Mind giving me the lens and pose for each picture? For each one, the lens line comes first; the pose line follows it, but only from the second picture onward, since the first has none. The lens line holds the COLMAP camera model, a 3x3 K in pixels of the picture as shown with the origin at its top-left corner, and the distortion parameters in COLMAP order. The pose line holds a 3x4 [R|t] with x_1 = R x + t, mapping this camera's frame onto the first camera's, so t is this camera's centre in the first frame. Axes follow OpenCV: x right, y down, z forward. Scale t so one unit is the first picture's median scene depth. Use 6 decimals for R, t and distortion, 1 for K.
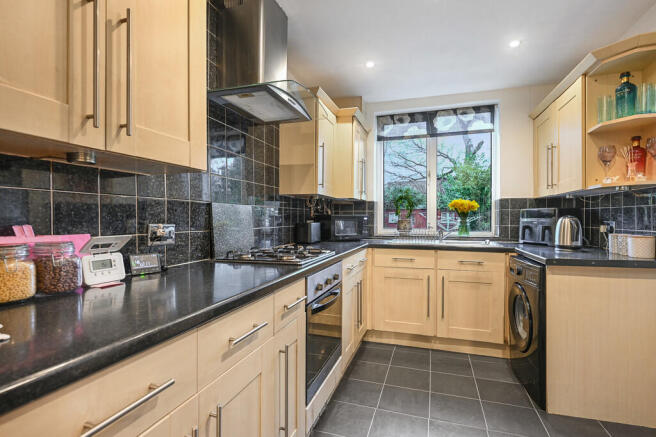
lens RADIAL K [[325.5, 0, 330.2], [0, 325.5, 218.4], [0, 0, 1]] dist [0.000458, -0.000025]
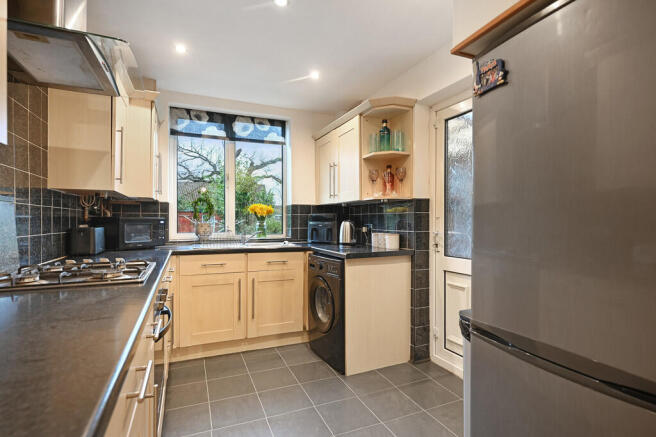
lens RADIAL K [[325.5, 0, 329.9], [0, 325.5, 219.2], [0, 0, 1]] dist [0.000458, -0.000025]
pose [[0.750042, 0.005338, 0.661369, -0.153681], [-0.000541, 0.999972, -0.007456, -0.000962], [-0.661390, 0.005234, 0.750024, 0.064938]]
